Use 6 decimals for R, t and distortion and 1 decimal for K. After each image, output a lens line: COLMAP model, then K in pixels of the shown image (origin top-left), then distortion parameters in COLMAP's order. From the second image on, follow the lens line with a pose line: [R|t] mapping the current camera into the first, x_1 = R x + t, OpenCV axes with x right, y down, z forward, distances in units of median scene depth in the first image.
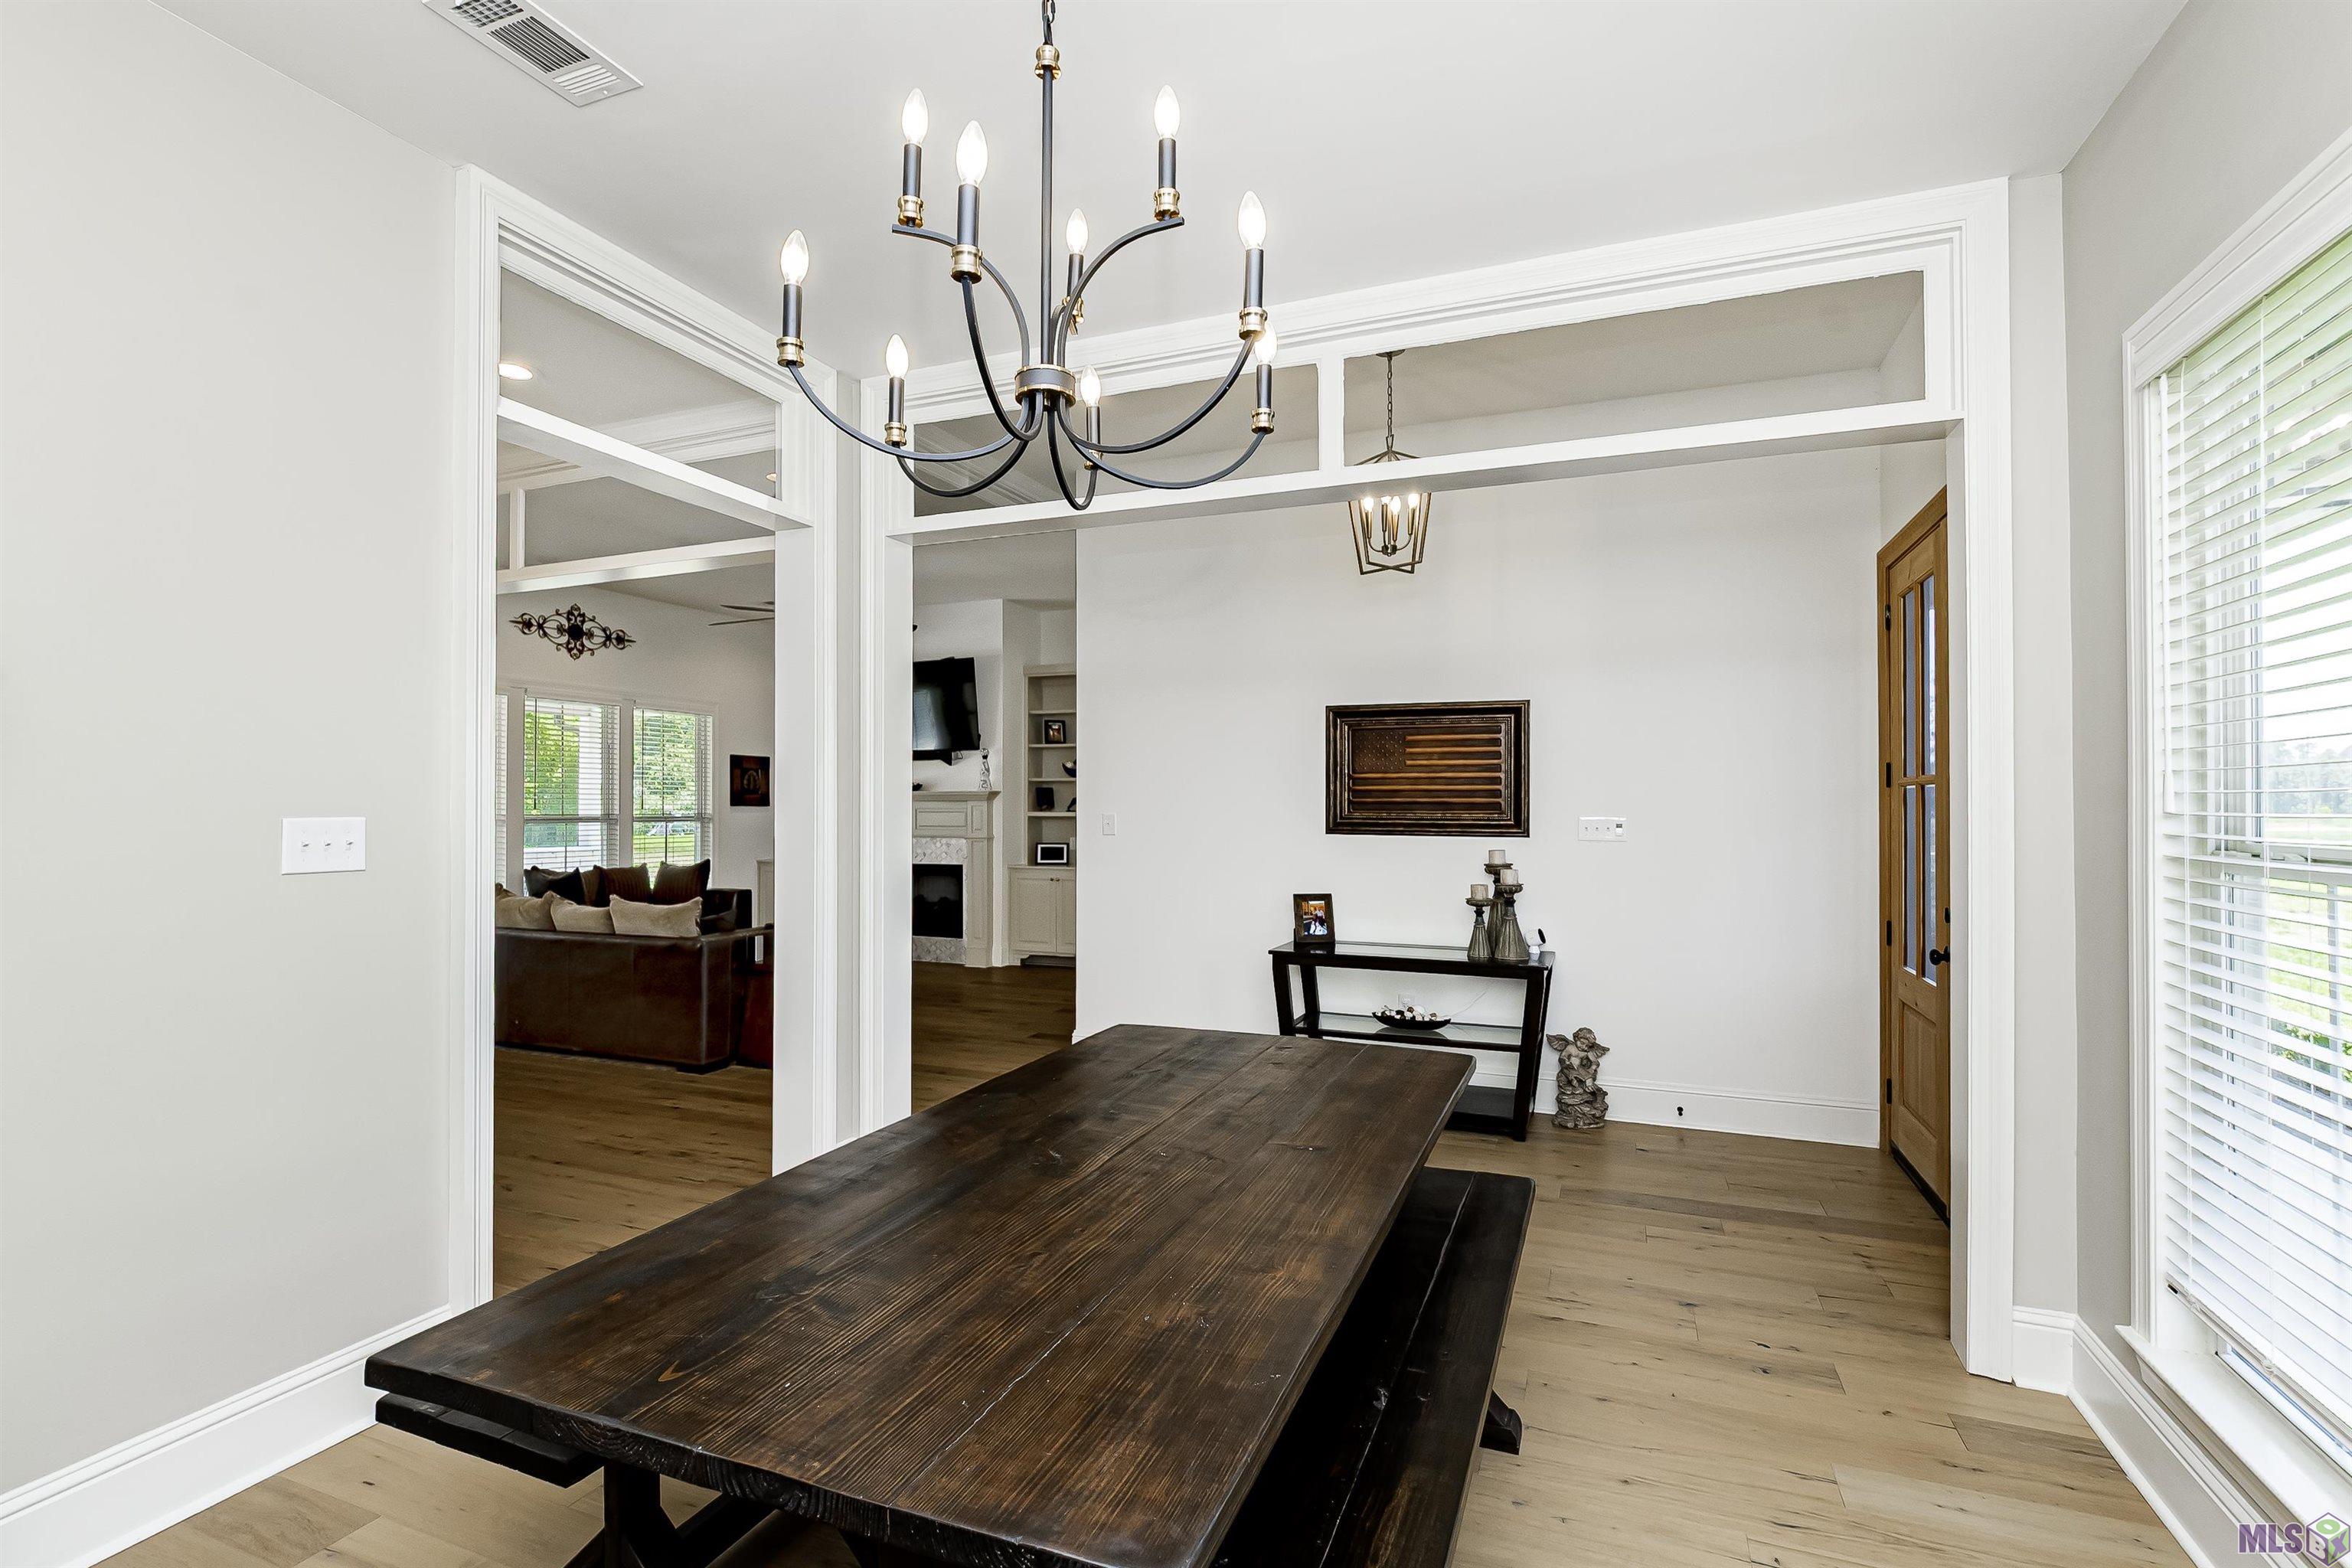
lens RADIAL K [[1053.4, 0, 1188.9], [0, 1053.4, 790.8], [0, 0, 1]] dist [-0.025129, -0.000170]
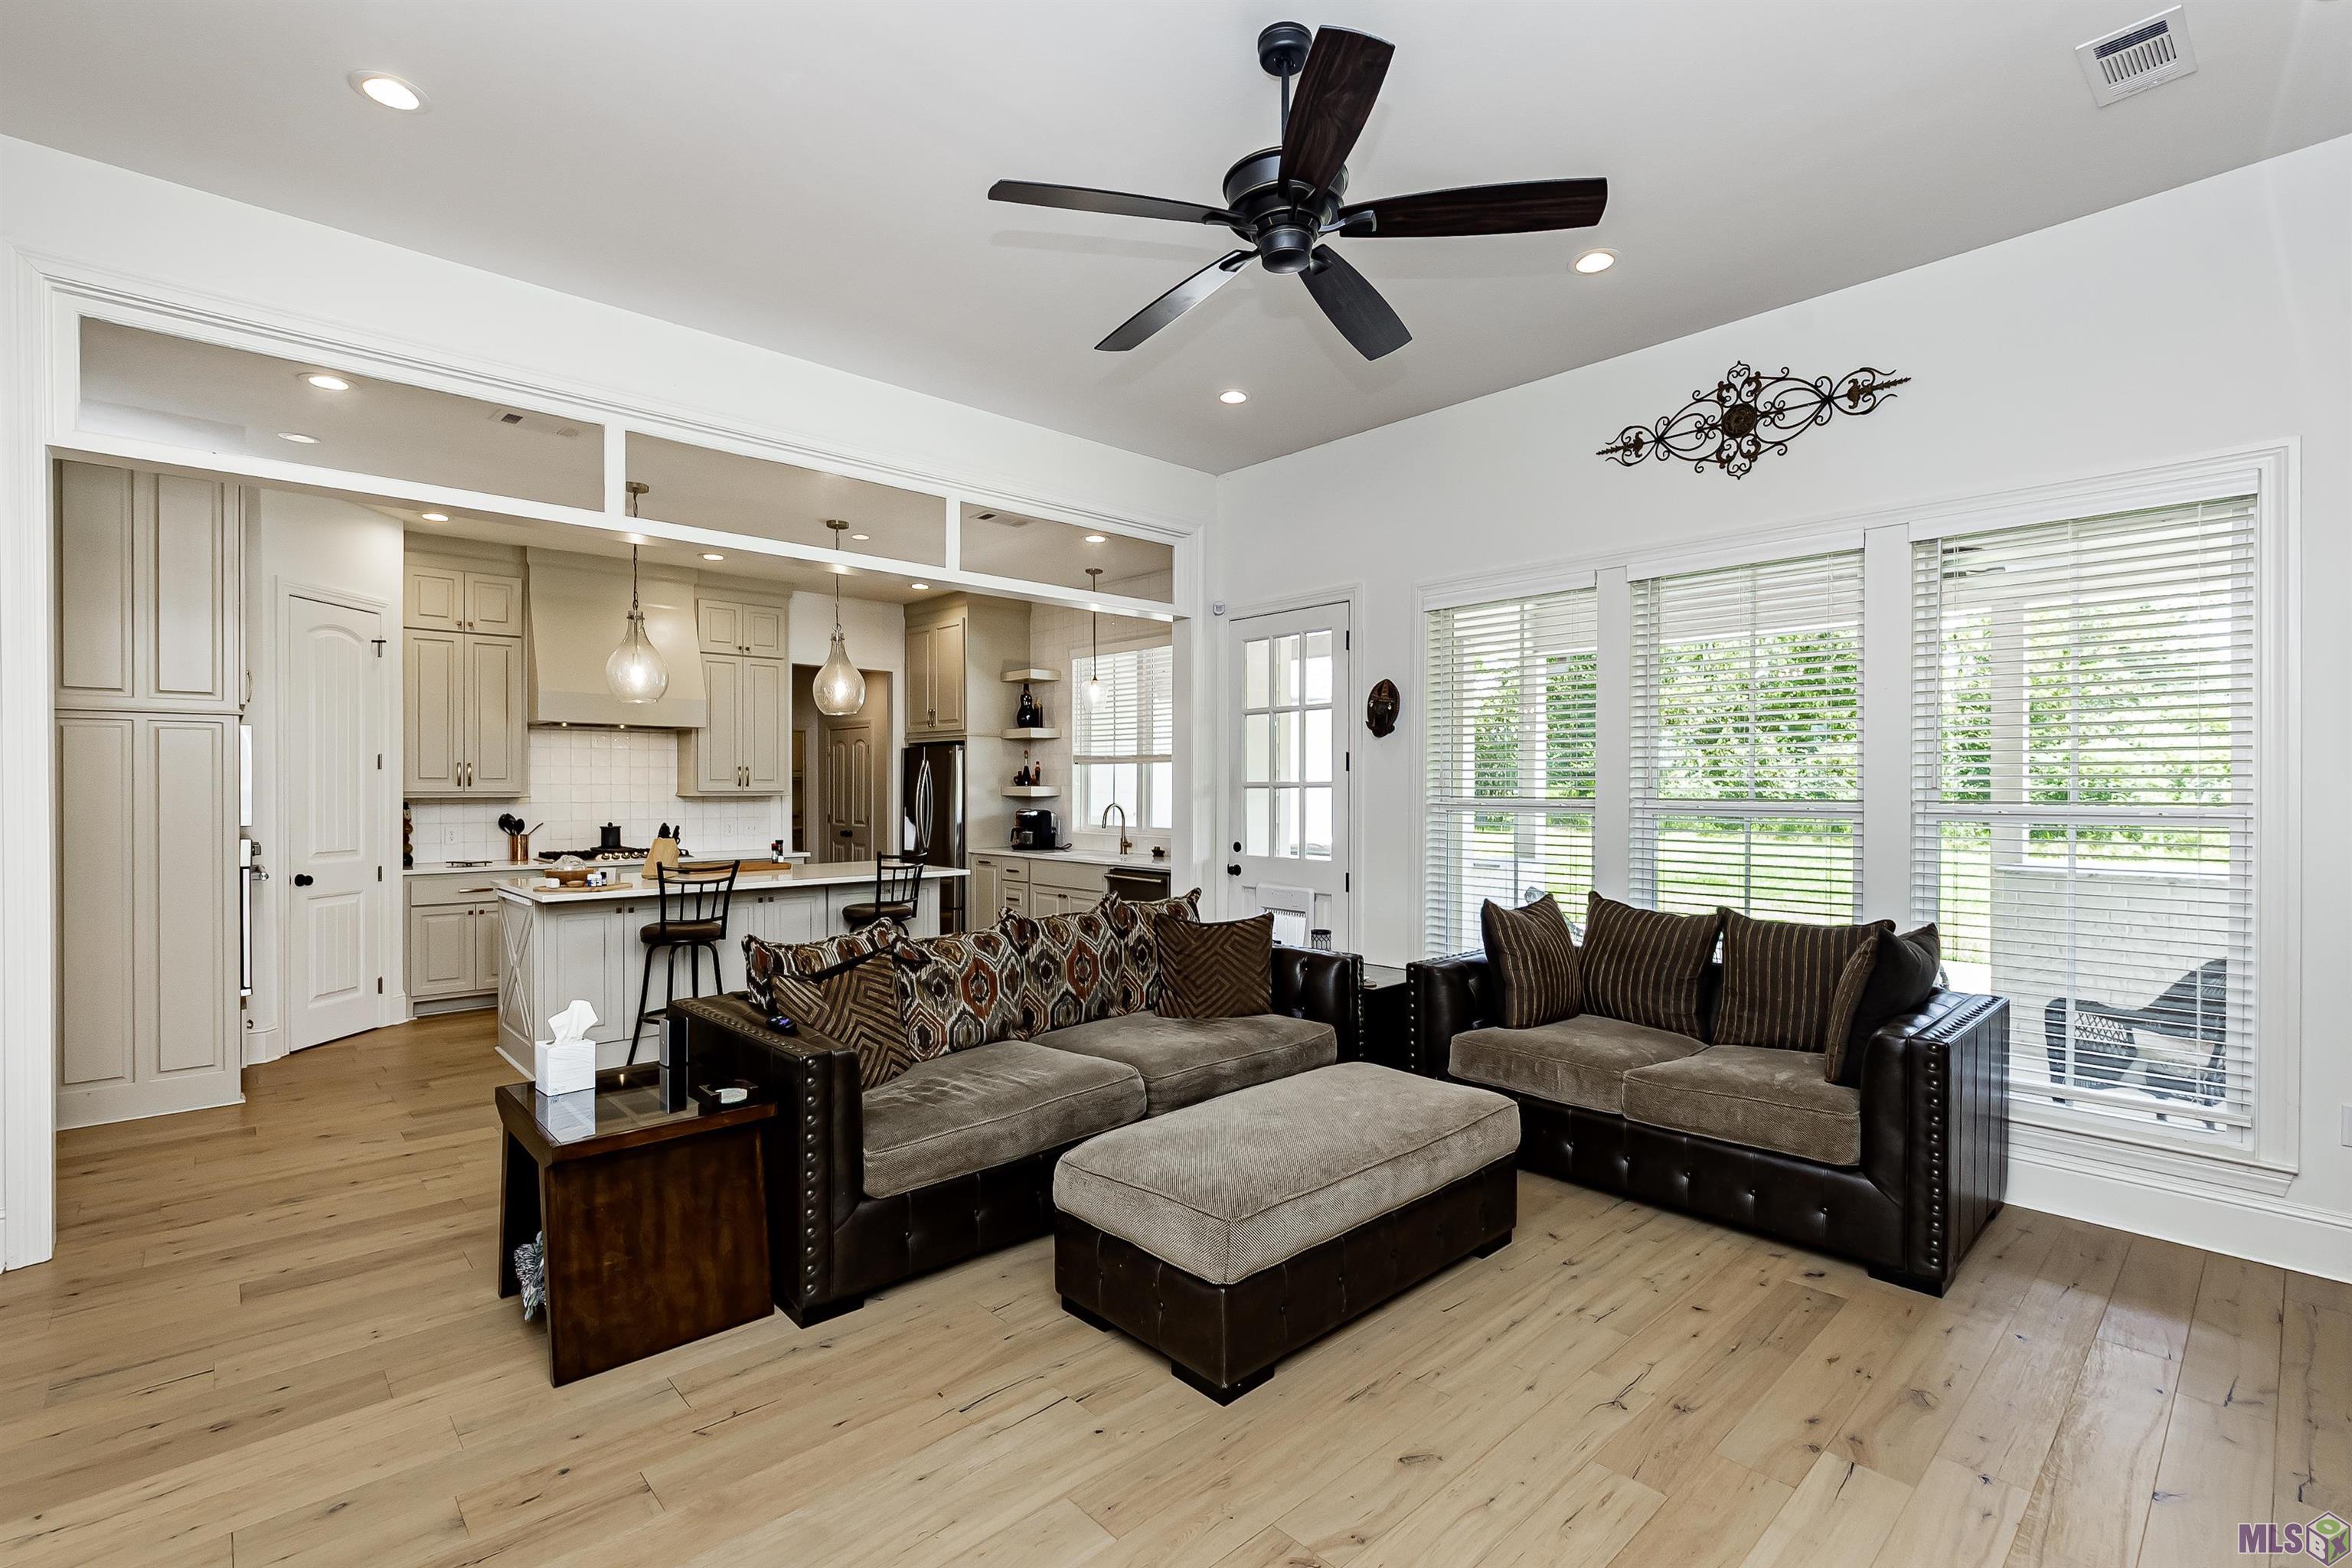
lens RADIAL K [[1053.4, 0, 1188.9], [0, 1053.4, 790.8], [0, 0, 1]] dist [-0.025129, -0.000170]
pose [[-0.453798, 0.008869, -0.891060, -0.039355], [0.014255, 0.999895, 0.002692, 0.013468], [0.890990, -0.011480, -0.453877, 0.940932]]
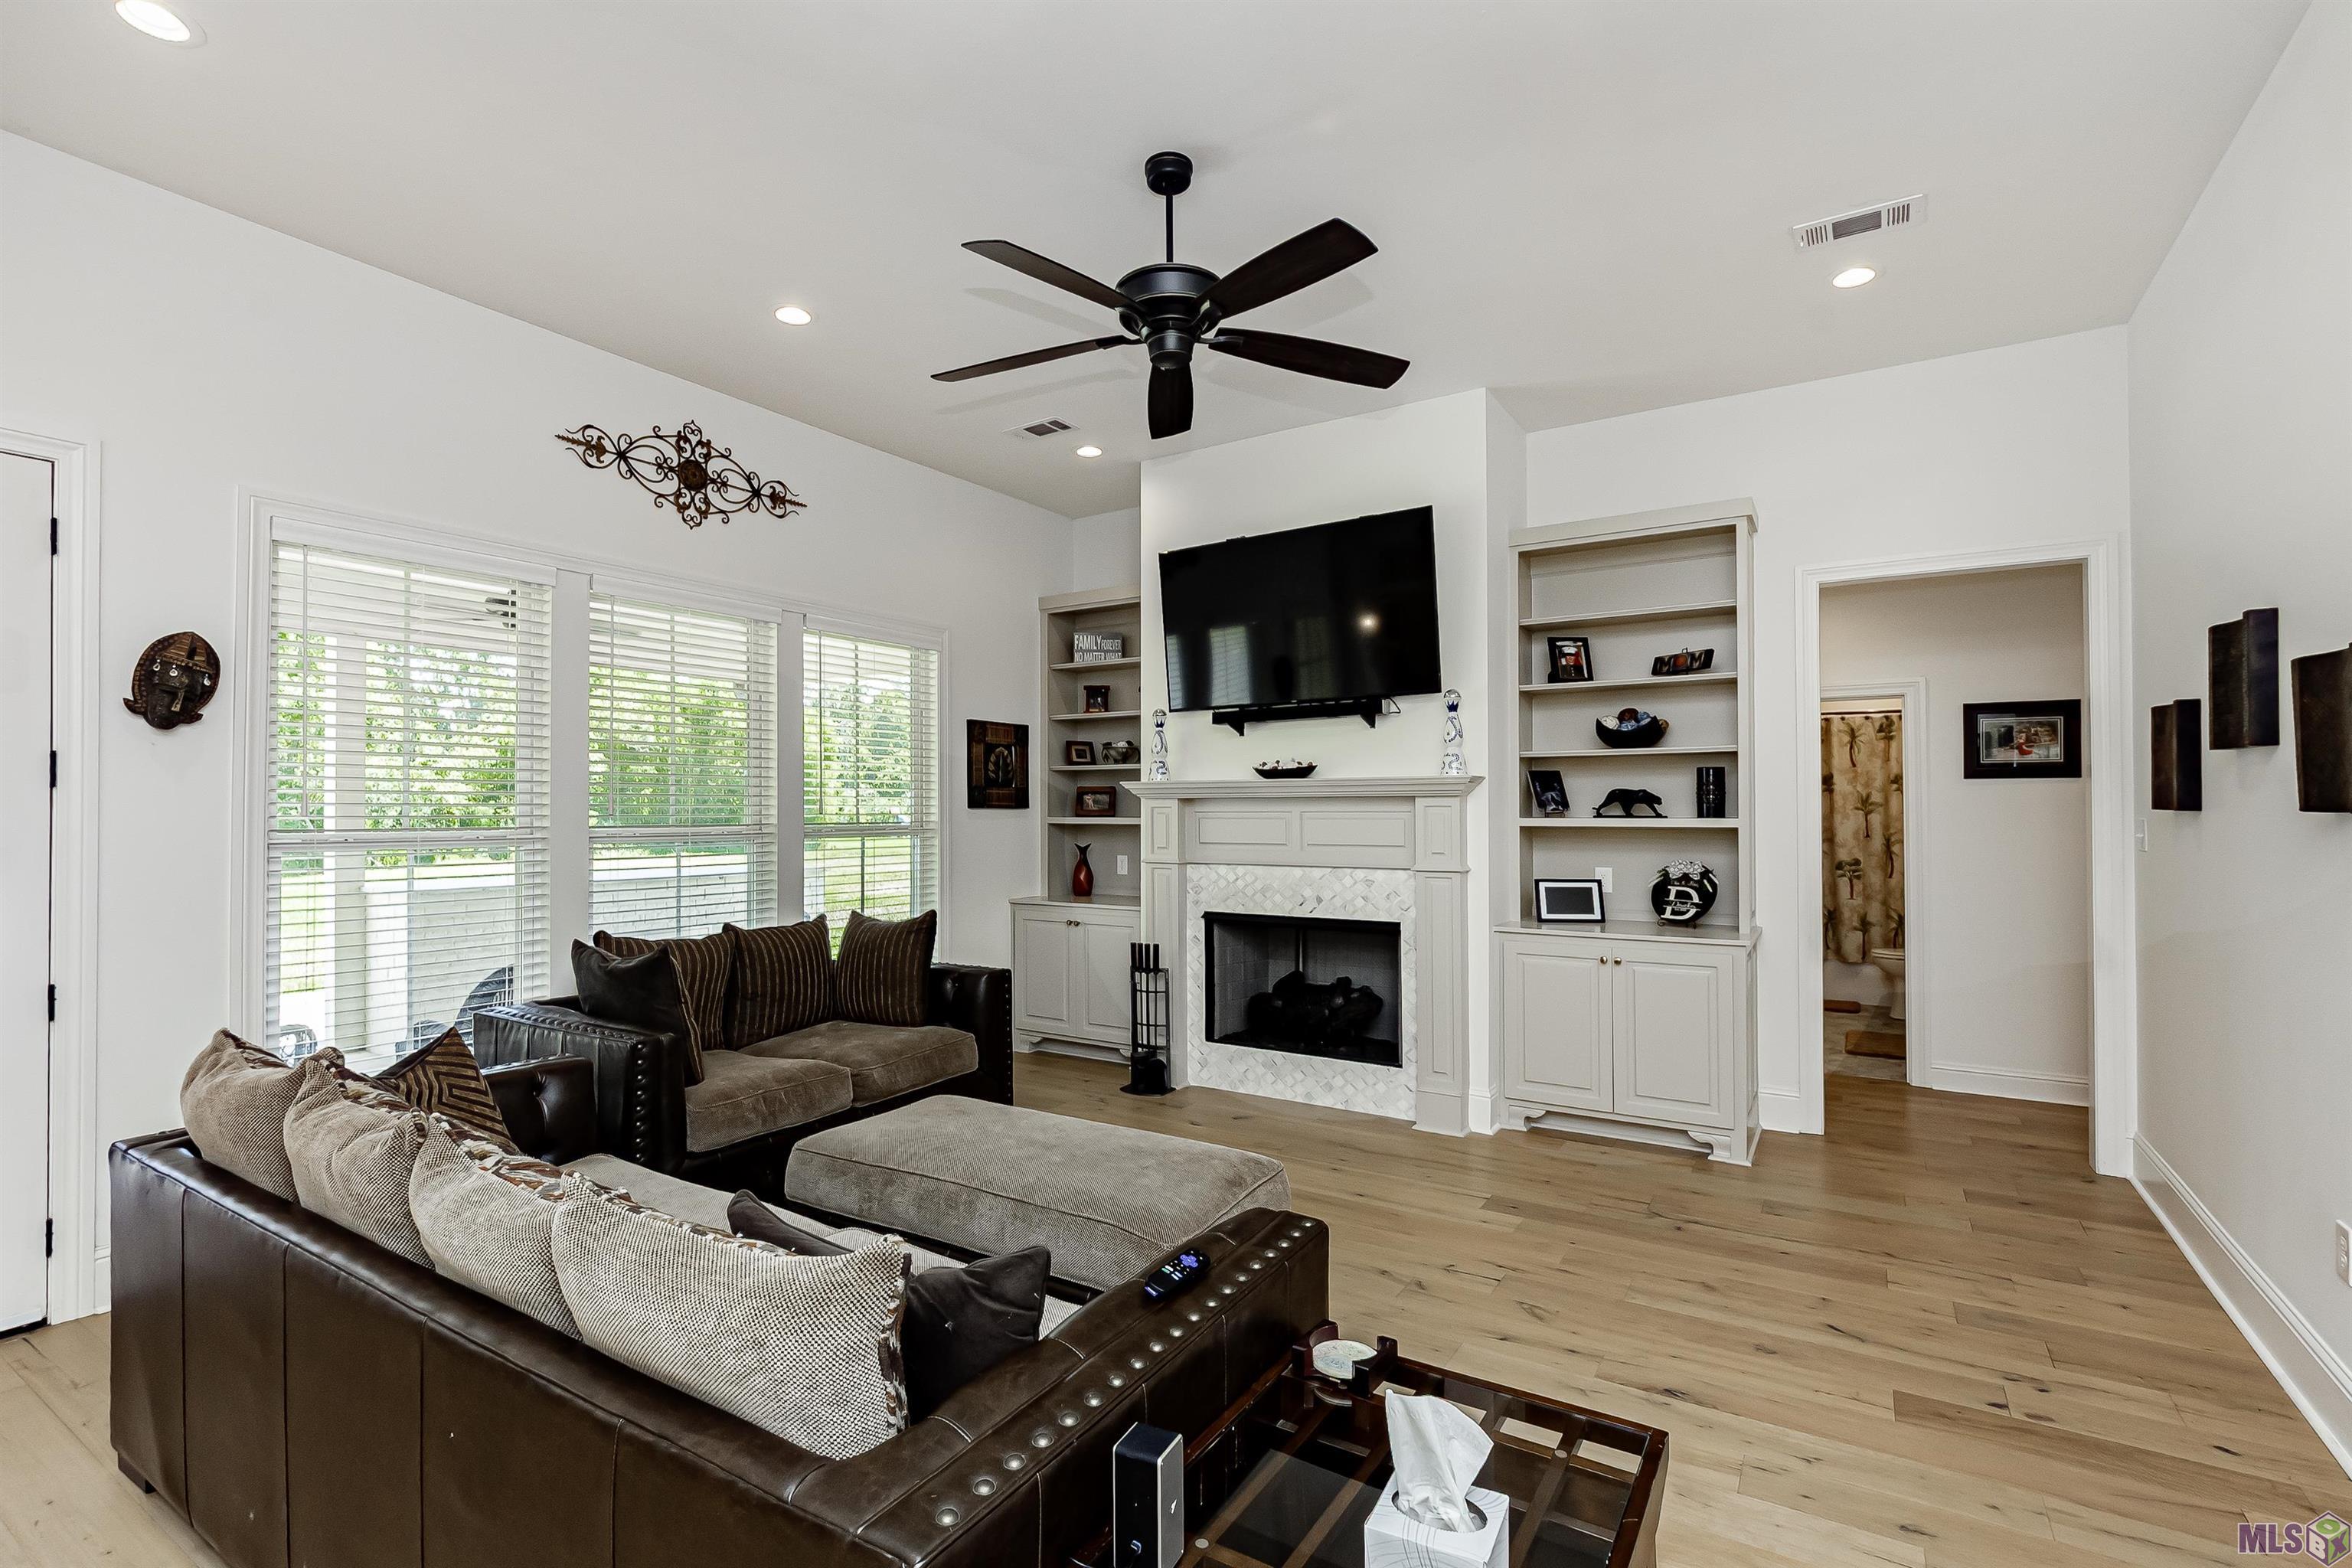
lens RADIAL K [[1069.6, 0, 1144.8], [0, 1069.6, 789.2], [0, 0, 1]] dist [-0.000080, -0.000017]
pose [[0.974140, -0.006097, -0.225865, -0.235109], [0.005301, 0.999977, -0.004127, 0.008075], [0.225885, 0.002823, 0.974150, 0.503658]]
